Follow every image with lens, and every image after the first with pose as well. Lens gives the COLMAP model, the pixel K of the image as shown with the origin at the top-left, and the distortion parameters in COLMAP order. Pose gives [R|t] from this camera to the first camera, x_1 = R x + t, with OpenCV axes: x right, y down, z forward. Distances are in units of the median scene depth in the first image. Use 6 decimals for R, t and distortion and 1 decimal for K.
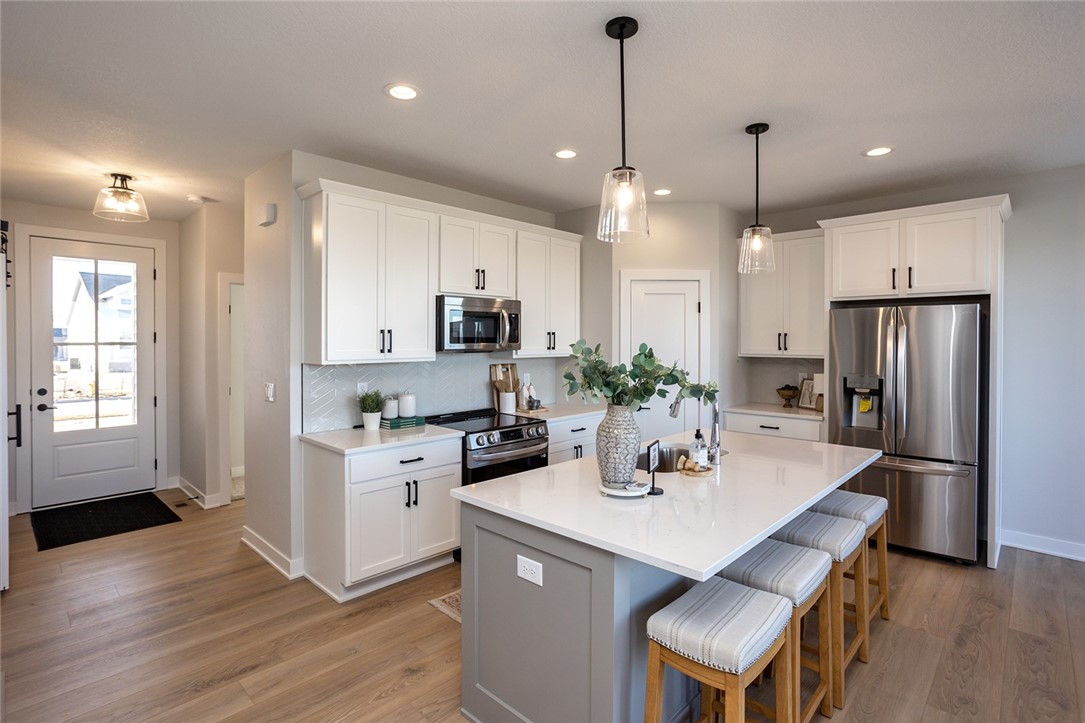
lens RADIAL K [[547.2, 0, 497.7], [0, 547.2, 344.4], [0, 0, 1]] dist [-0.026837, 0.012069]
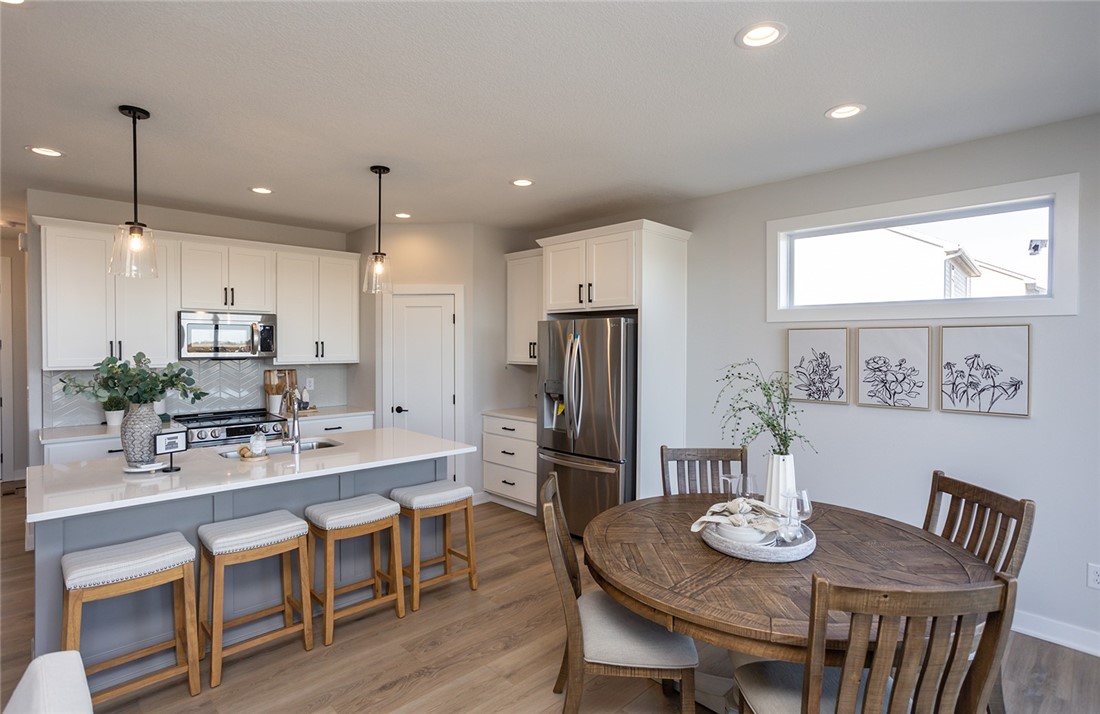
lens RADIAL K [[553.3, 0, 496.8], [0, 553.3, 355.7], [0, 0, 1]] dist [-0.028877, 0.007710]
pose [[0.999573, 0.002390, -0.029110, 0.612396], [-0.001989, 0.999902, 0.013822, -0.011745], [0.029141, -0.013759, 0.999481, -0.144363]]
